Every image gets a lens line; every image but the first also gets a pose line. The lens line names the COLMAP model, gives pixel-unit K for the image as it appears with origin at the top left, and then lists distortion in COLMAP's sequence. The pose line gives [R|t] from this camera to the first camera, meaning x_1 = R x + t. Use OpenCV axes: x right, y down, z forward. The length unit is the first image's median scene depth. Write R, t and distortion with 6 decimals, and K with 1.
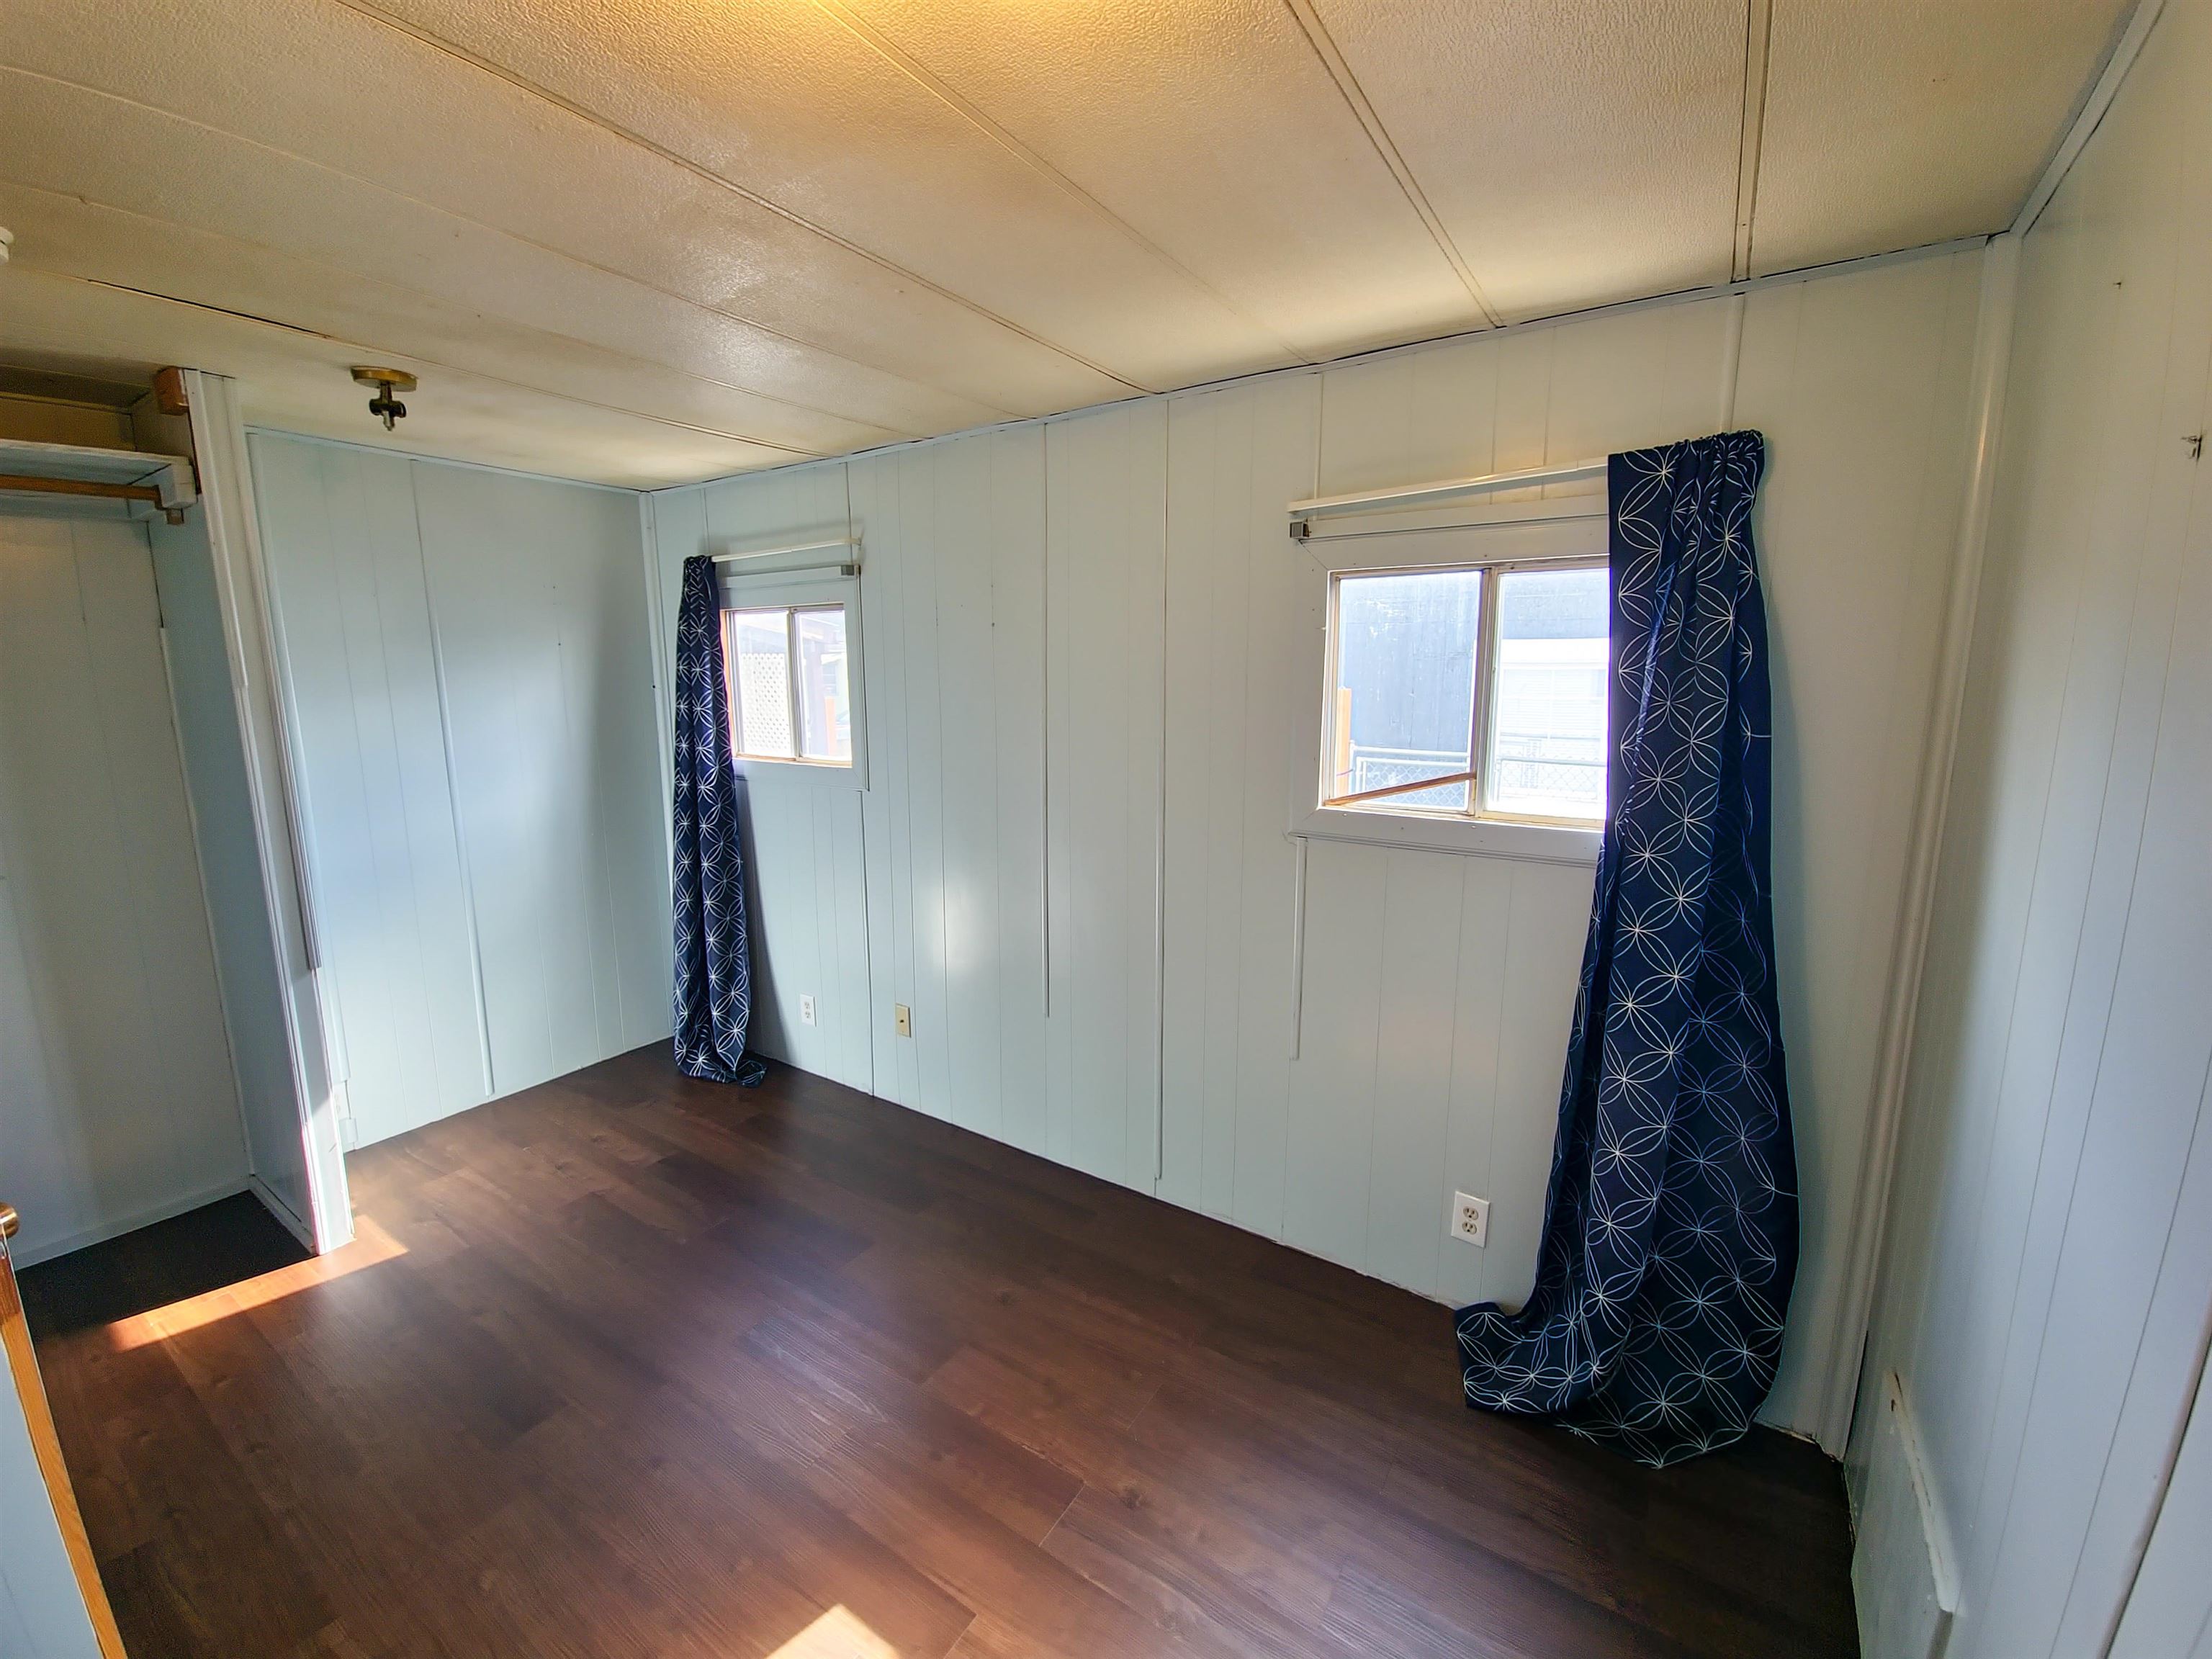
lens RADIAL K [[912.8, 0, 1099.4], [0, 912.8, 831.5], [0, 0, 1]] dist [-0.000060, -0.000018]
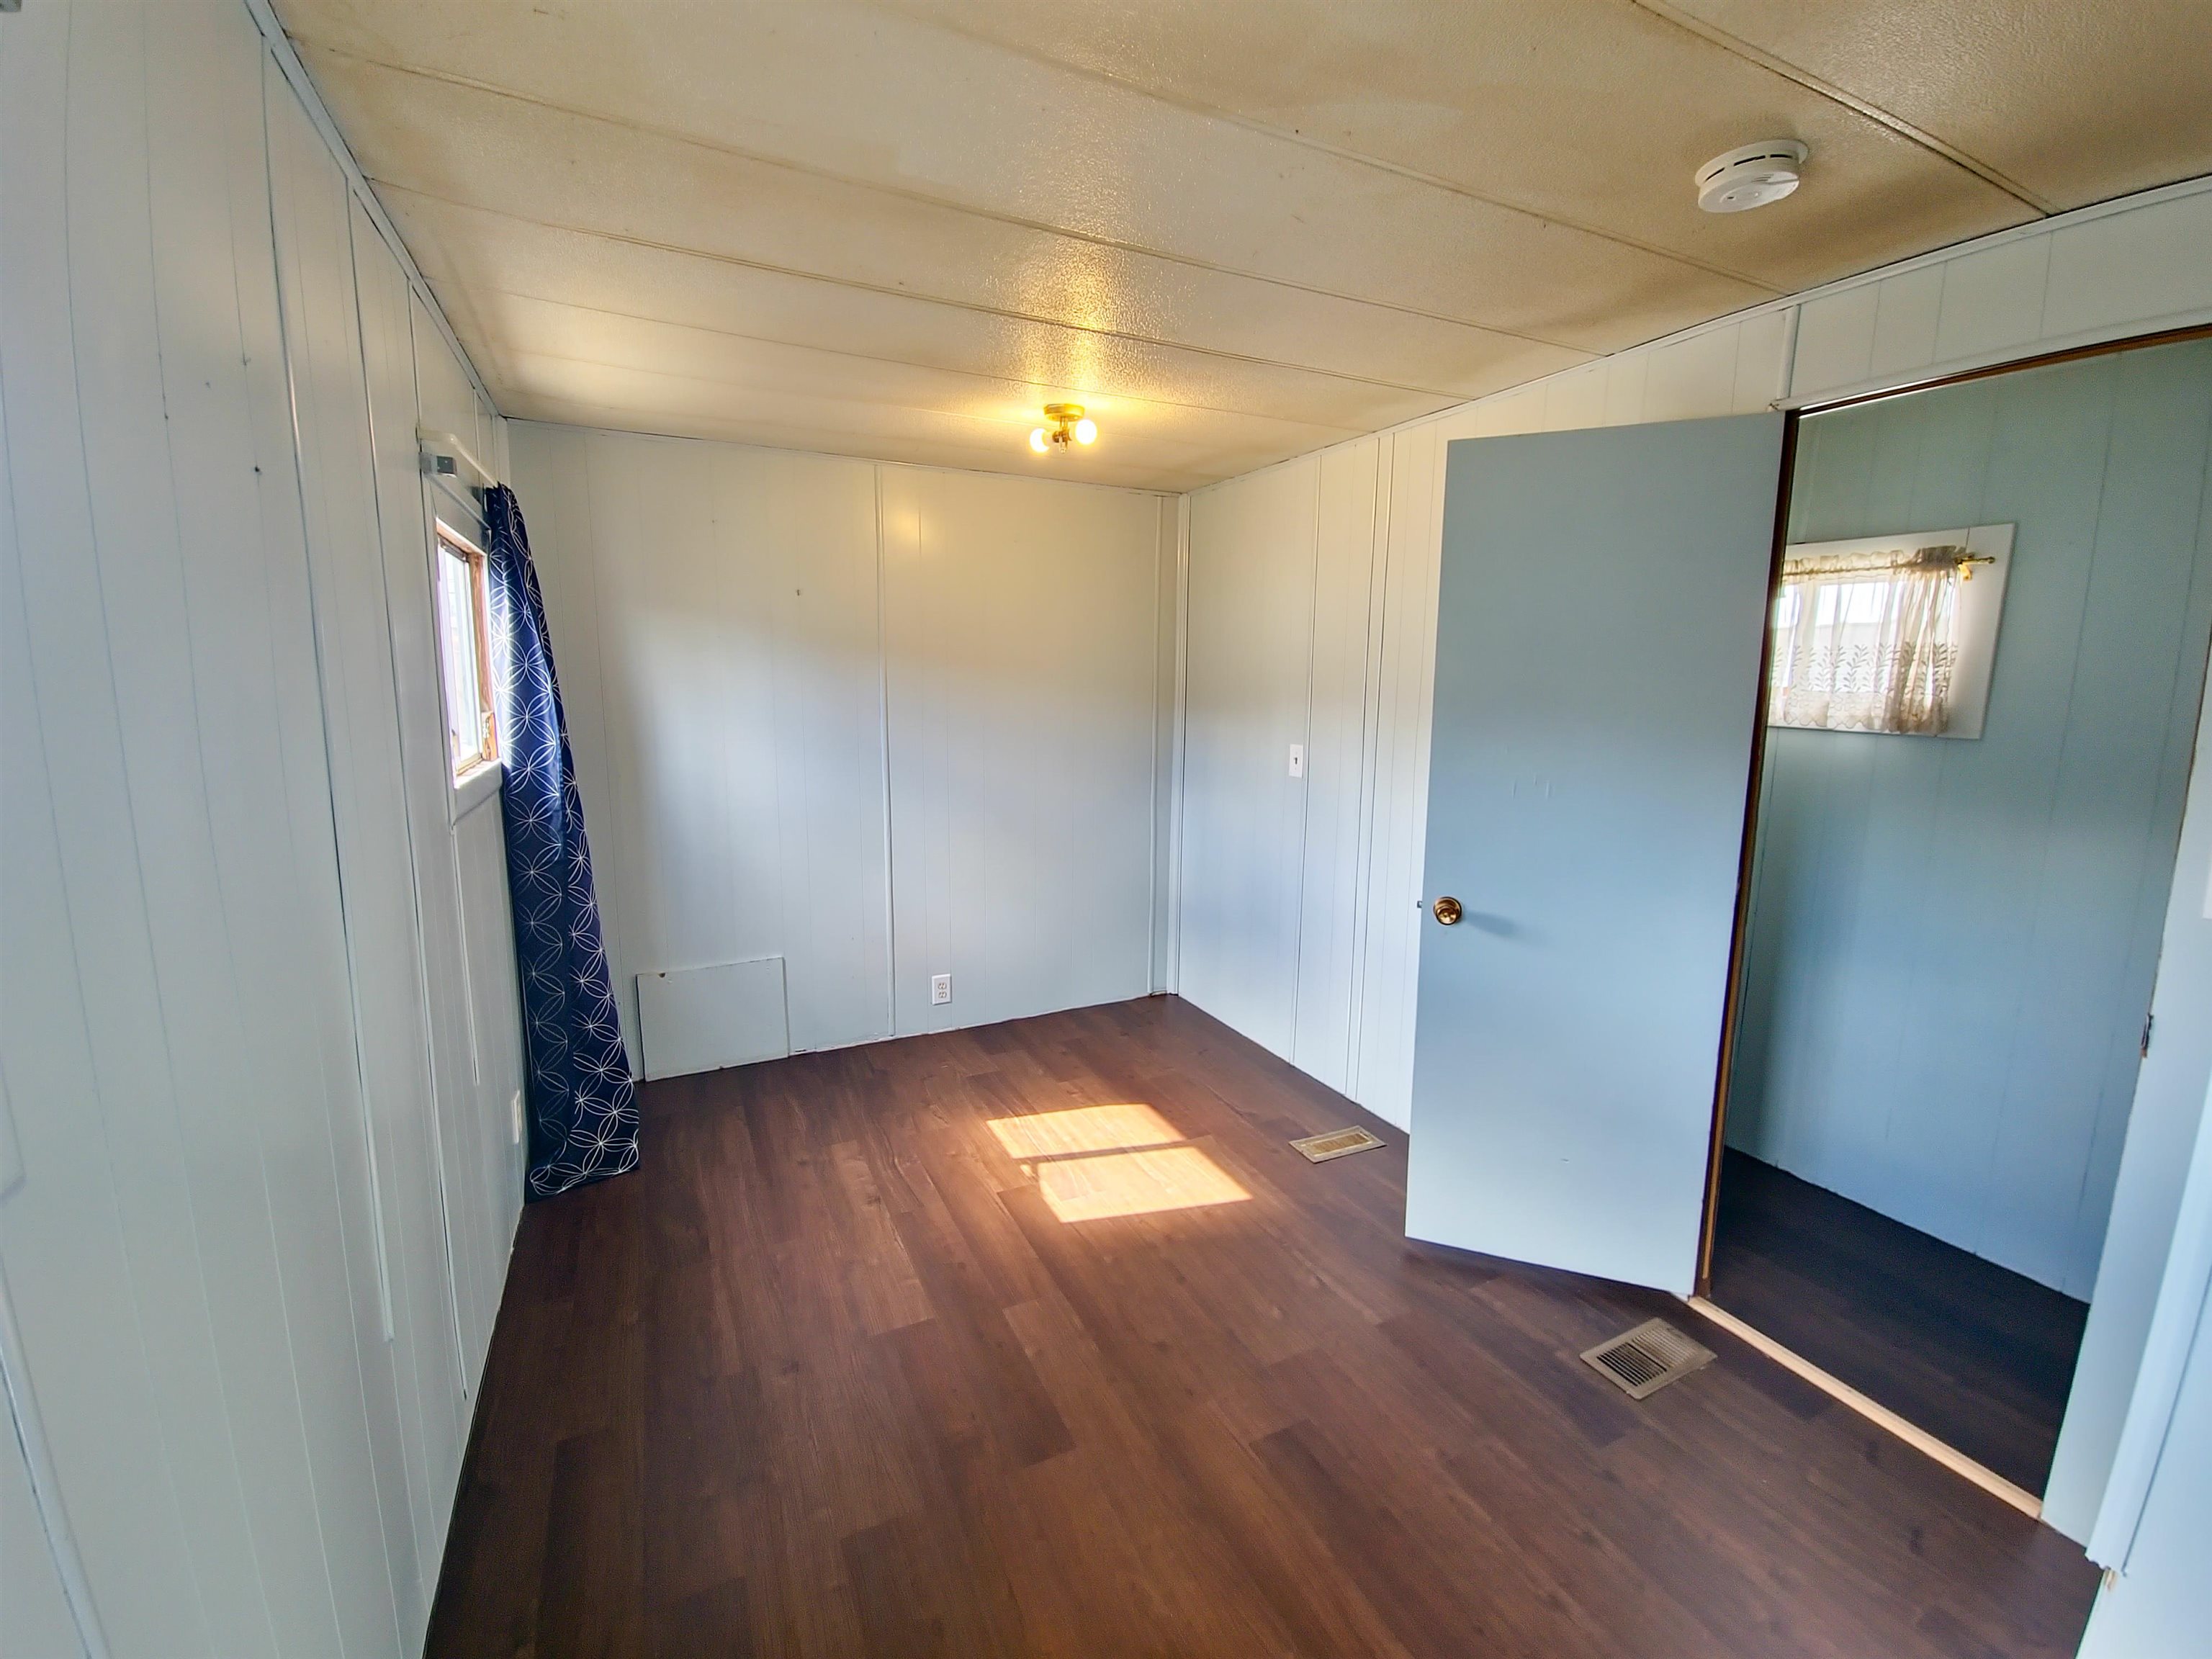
lens RADIAL K [[912.8, 0, 1103.6], [0, 912.8, 815.6], [0, 0, 1]] dist [-0.000060, -0.000018]
pose [[-0.868401, -0.084180, 0.488664, -0.817620], [0.073579, 0.952699, 0.294874, -0.233491], [-0.490373, 0.292025, -0.821131, 1.577123]]
